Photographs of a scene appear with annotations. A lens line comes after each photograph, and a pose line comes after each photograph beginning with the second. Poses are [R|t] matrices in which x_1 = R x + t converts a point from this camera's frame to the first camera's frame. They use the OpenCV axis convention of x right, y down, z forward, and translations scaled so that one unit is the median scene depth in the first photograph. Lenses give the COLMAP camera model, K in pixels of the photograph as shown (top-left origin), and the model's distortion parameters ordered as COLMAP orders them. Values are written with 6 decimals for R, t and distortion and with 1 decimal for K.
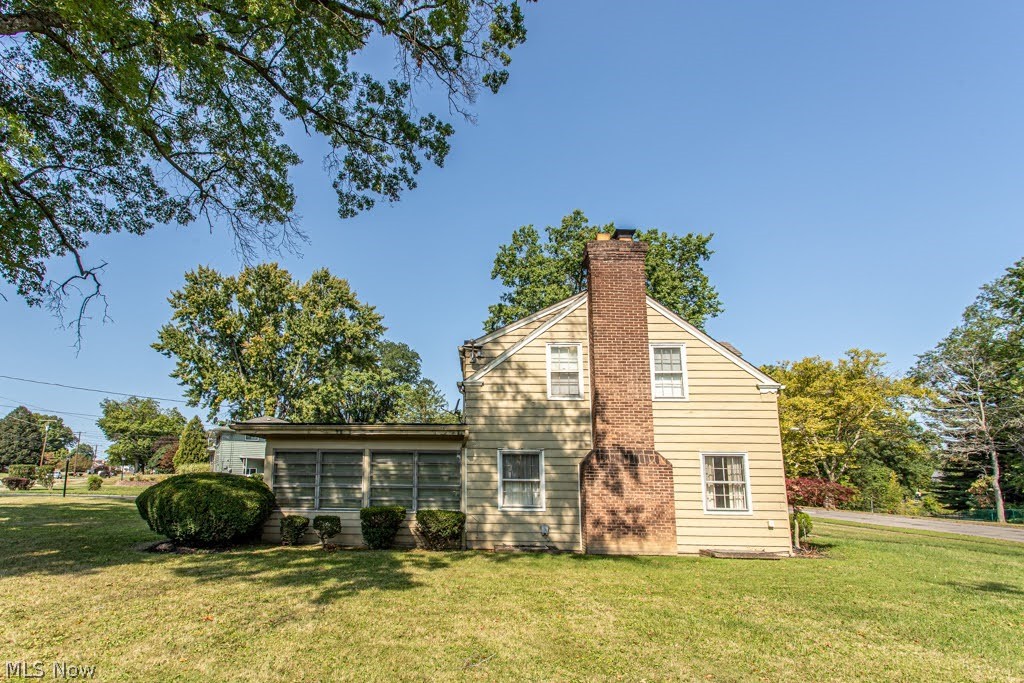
lens RADIAL K [[506.7, 0, 512.7], [0, 506.7, 404.1], [0, 0, 1]] dist [0.015127, -0.014785]
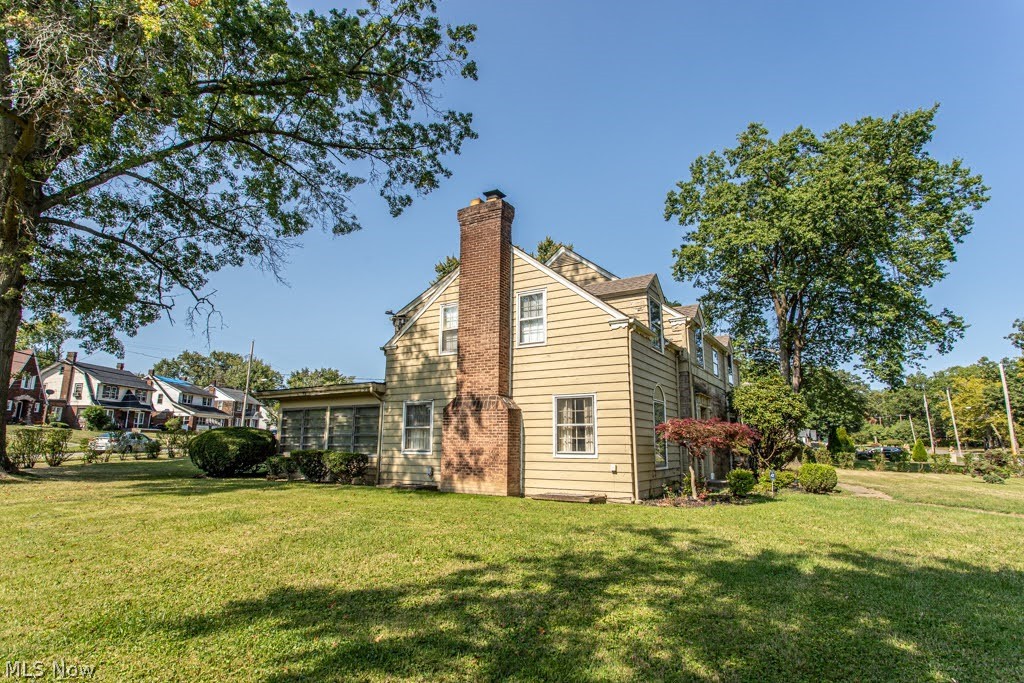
lens RADIAL K [[523.7, 0, 512.0], [0, 523.7, 341.5], [0, 0, 1]] dist [-0.001633, 0.000096]
pose [[0.874878, -0.100465, -0.473809, 0.790292], [0.083304, 0.994885, -0.057133, 0.041240], [0.477125, 0.010514, 0.878773, 0.055859]]
